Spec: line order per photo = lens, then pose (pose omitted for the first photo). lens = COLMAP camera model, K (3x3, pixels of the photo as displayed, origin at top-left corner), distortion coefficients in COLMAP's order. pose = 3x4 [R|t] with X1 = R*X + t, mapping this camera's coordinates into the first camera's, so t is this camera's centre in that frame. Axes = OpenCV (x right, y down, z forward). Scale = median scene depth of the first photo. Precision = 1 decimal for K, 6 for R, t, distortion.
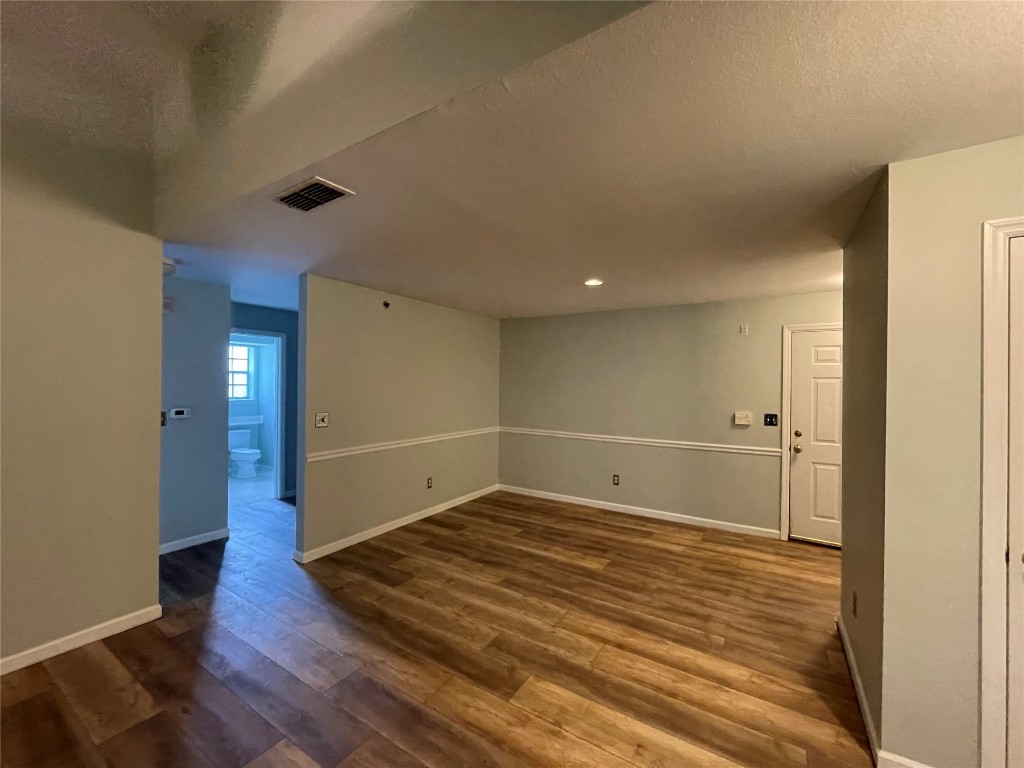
lens RADIAL K [[414.7, 0, 506.4], [0, 414.7, 390.0], [0, 0, 1]] dist [-0.000522, -0.000446]
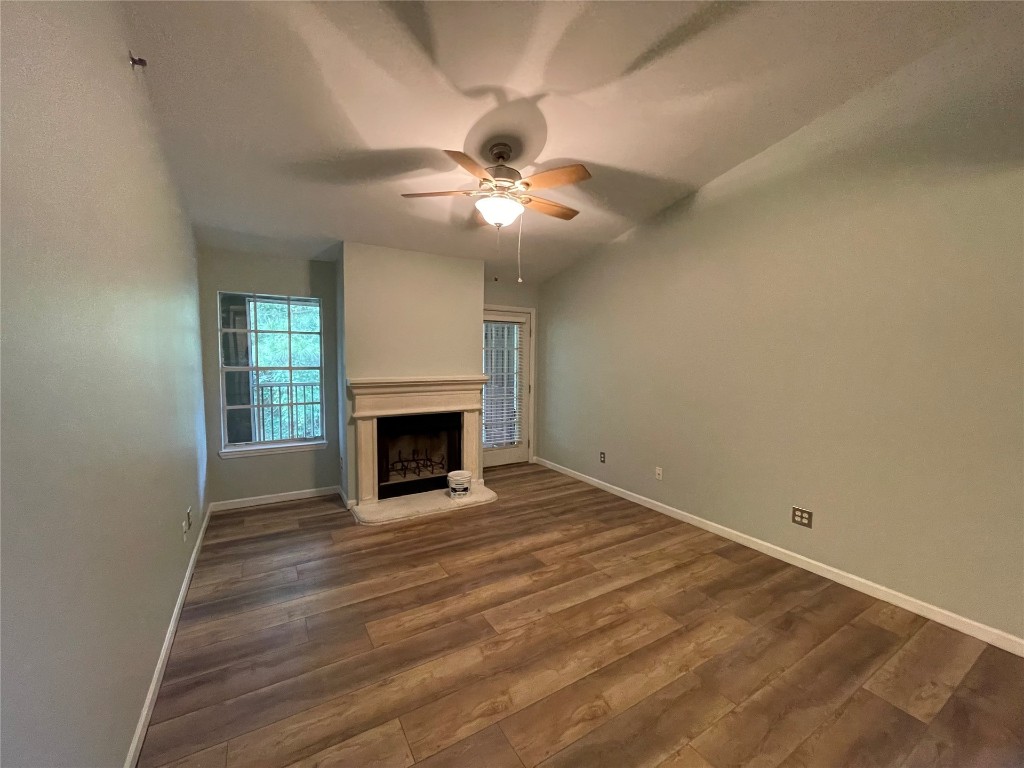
lens RADIAL K [[414.7, 0, 506.5], [0, 414.7, 378.0], [0, 0, 1]] dist [-0.000522, -0.000446]
pose [[-0.437161, 0.040384, -0.898476, 0.346316], [-0.025218, 0.998048, 0.057129, -0.008254], [0.899029, 0.047633, -0.435290, 0.518566]]
